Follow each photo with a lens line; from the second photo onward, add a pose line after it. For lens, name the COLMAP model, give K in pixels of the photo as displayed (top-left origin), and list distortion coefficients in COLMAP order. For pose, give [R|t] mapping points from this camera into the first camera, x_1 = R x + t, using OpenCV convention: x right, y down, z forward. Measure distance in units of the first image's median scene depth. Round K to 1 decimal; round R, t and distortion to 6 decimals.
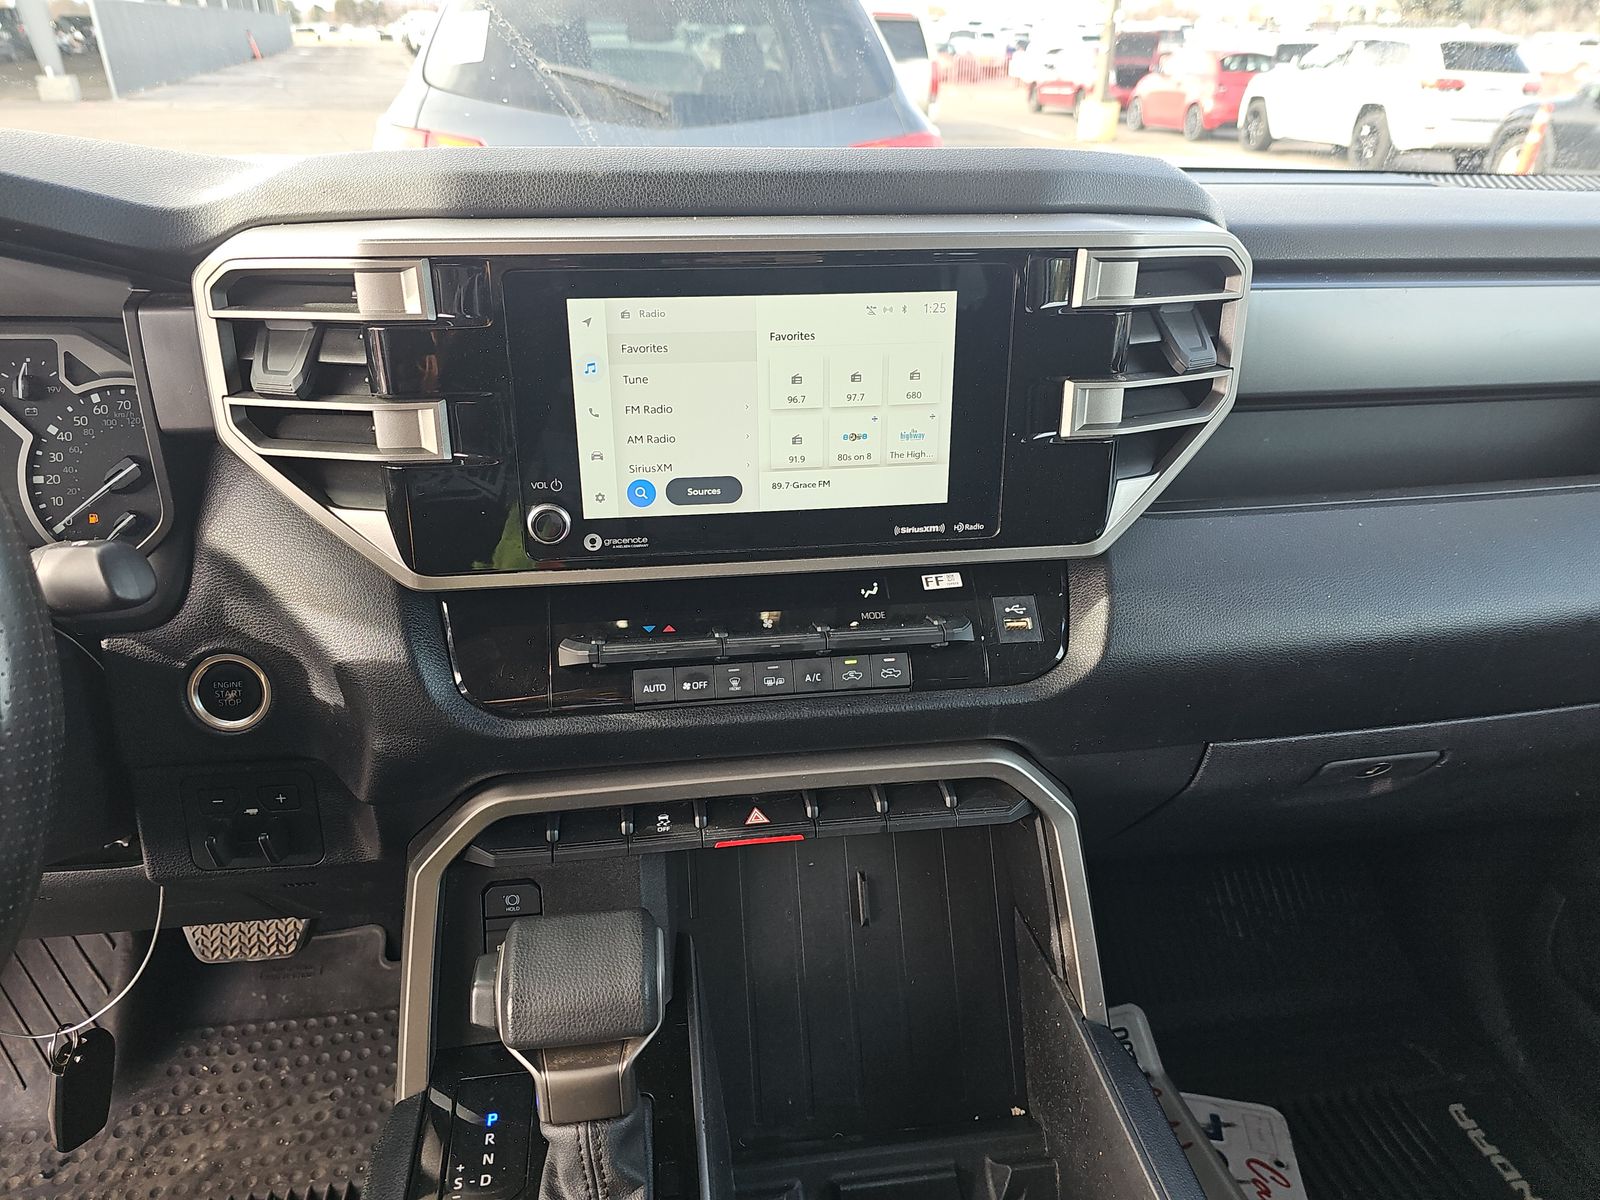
lens RADIAL K [[1086.5, 0, 796.2], [0, 1086.5, 599.6], [0, 0, 1]] dist [0.022775, -0.034723]
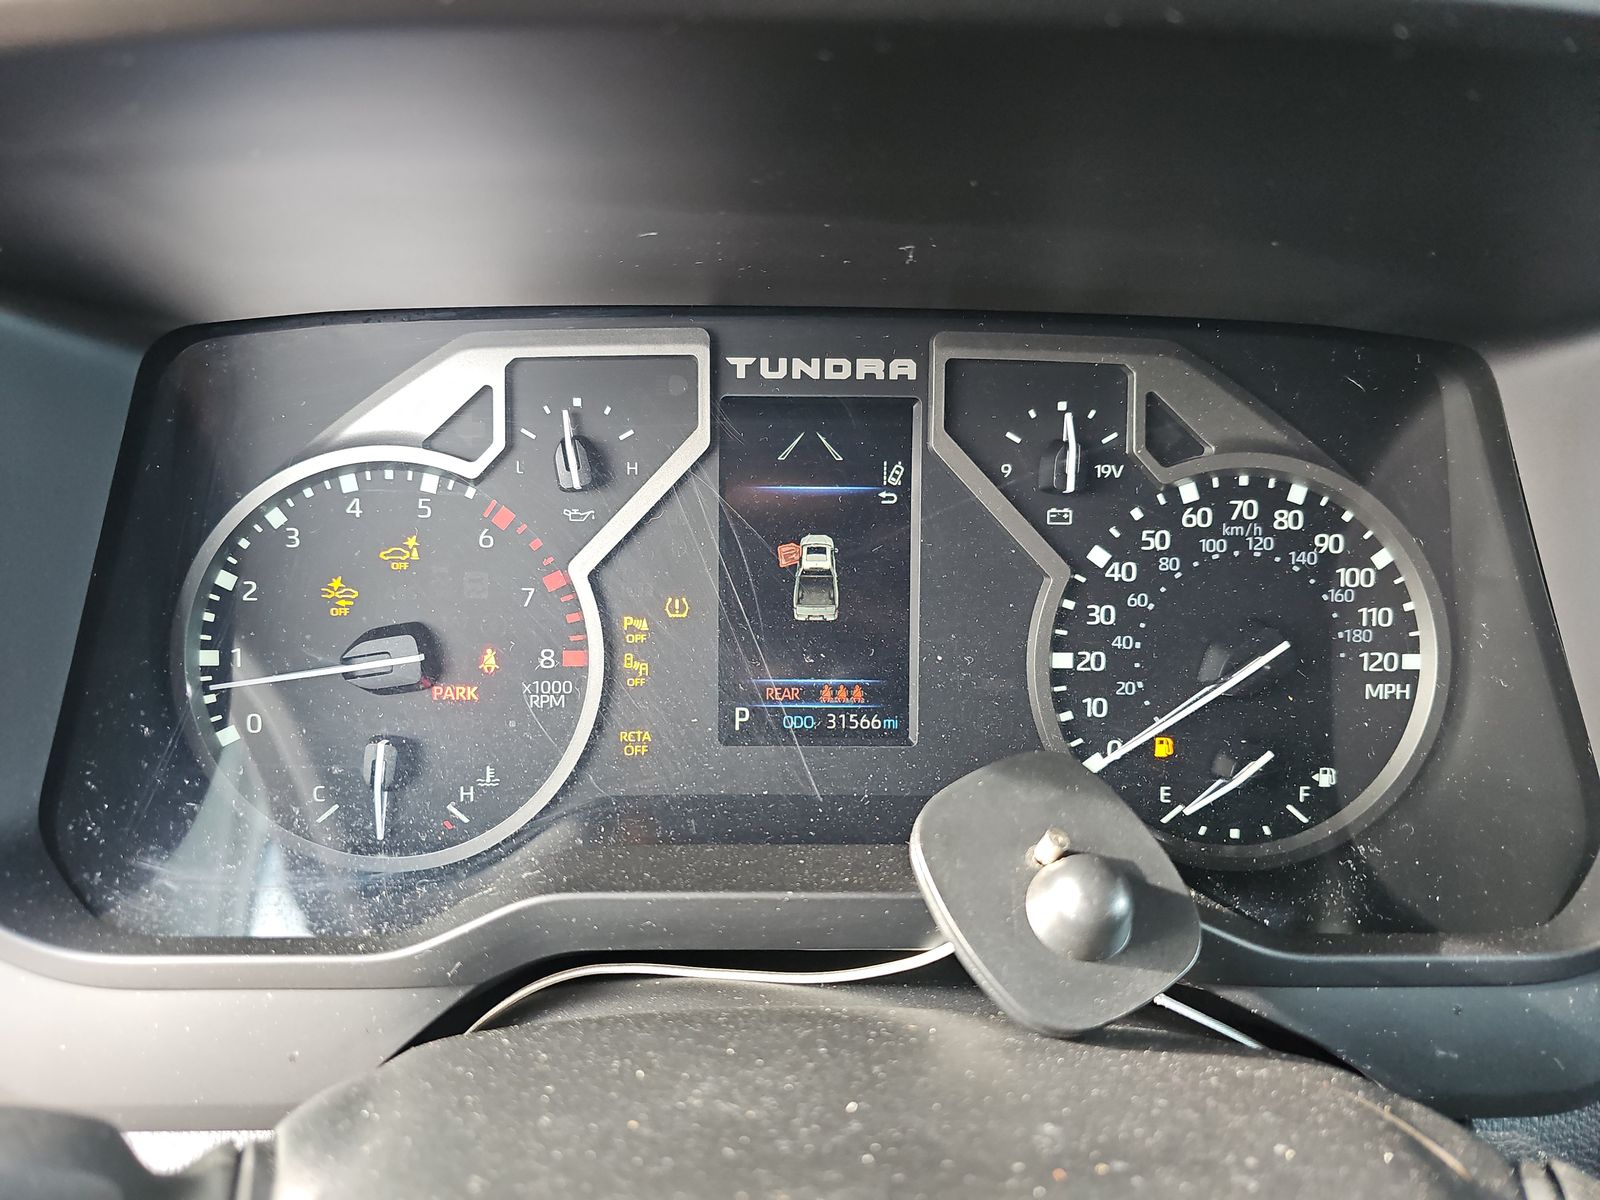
lens RADIAL K [[1086.5, 0, 793.2], [0, 1086.5, 602.1], [0, 0, 1]] dist [0.022775, -0.034723]
pose [[0.992226, 0.055761, -0.111259, -0.828733], [-0.056671, 0.998380, -0.005034, -0.137762], [0.110798, 0.011300, 0.993779, 0.564623]]
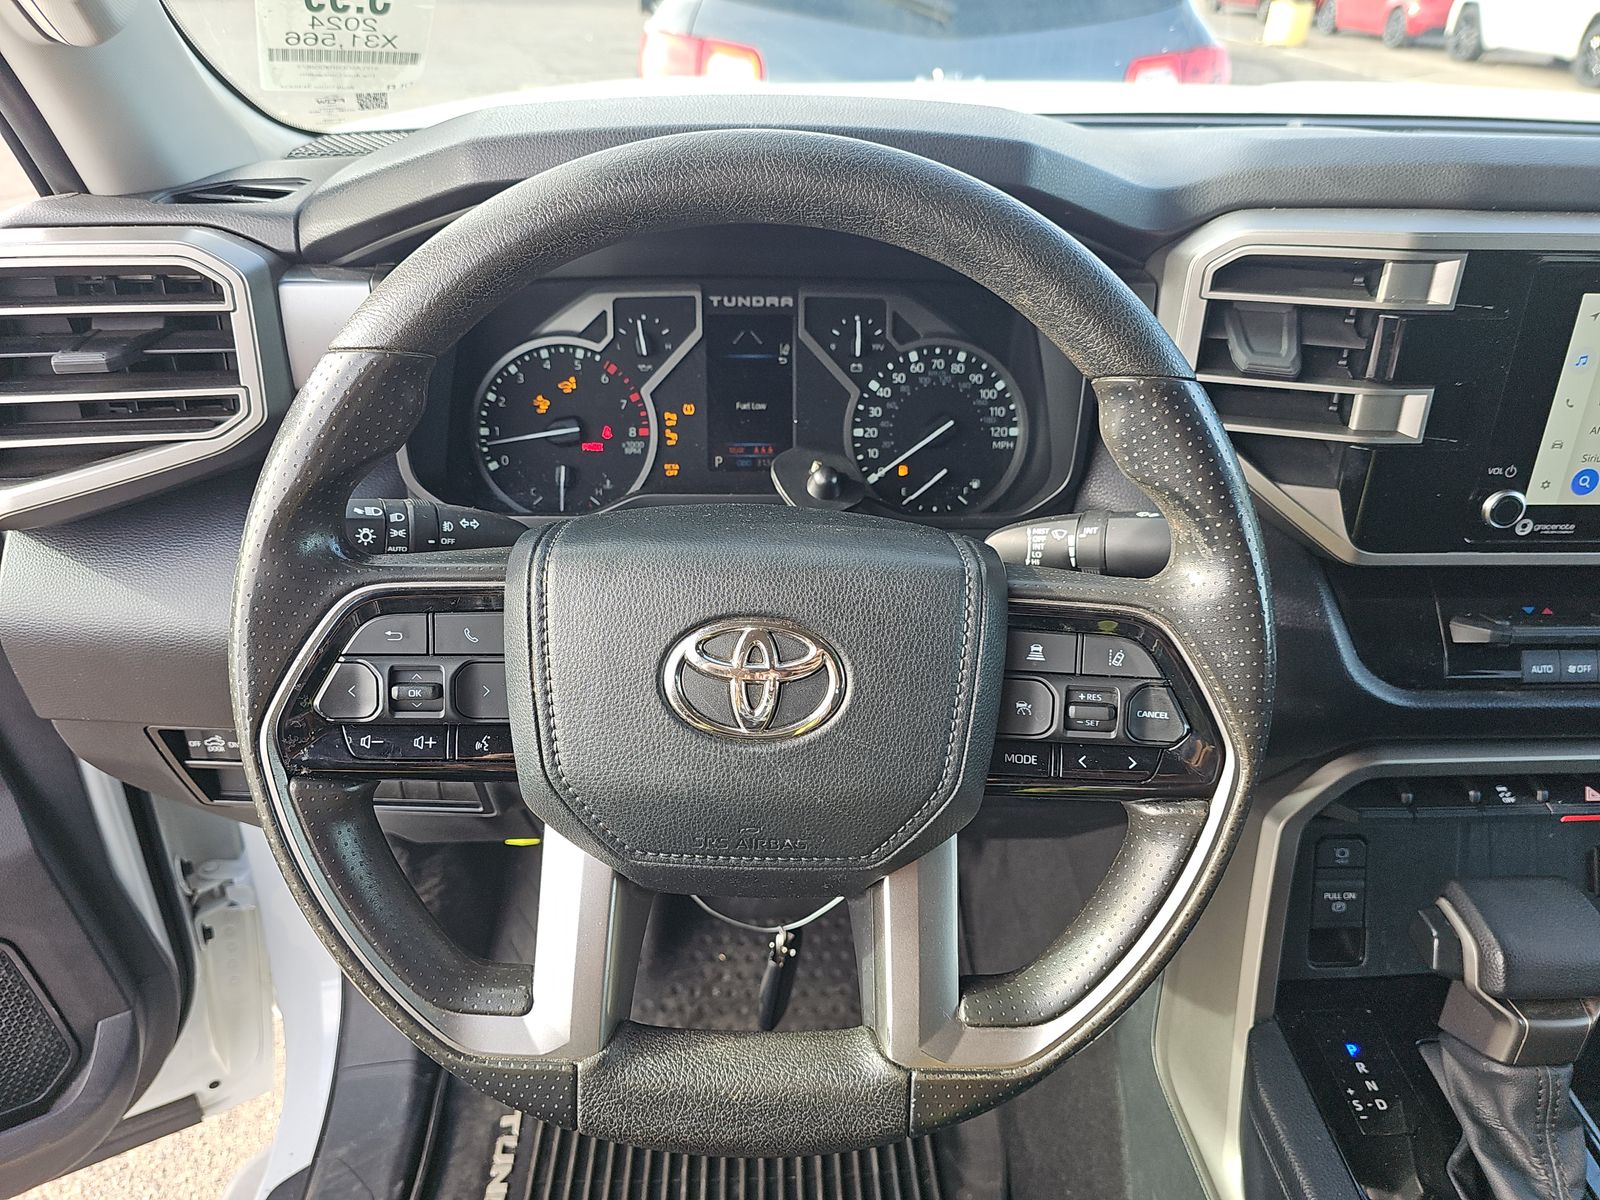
lens RADIAL K [[1086.5, 0, 795.8], [0, 1086.5, 605.8], [0, 0, 1]] dist [0.022775, -0.034723]
pose [[0.993750, 0.057436, -0.095716, -0.702310], [-0.049565, 0.995343, 0.082676, -0.027064], [0.100019, -0.077415, 0.991969, -0.092146]]
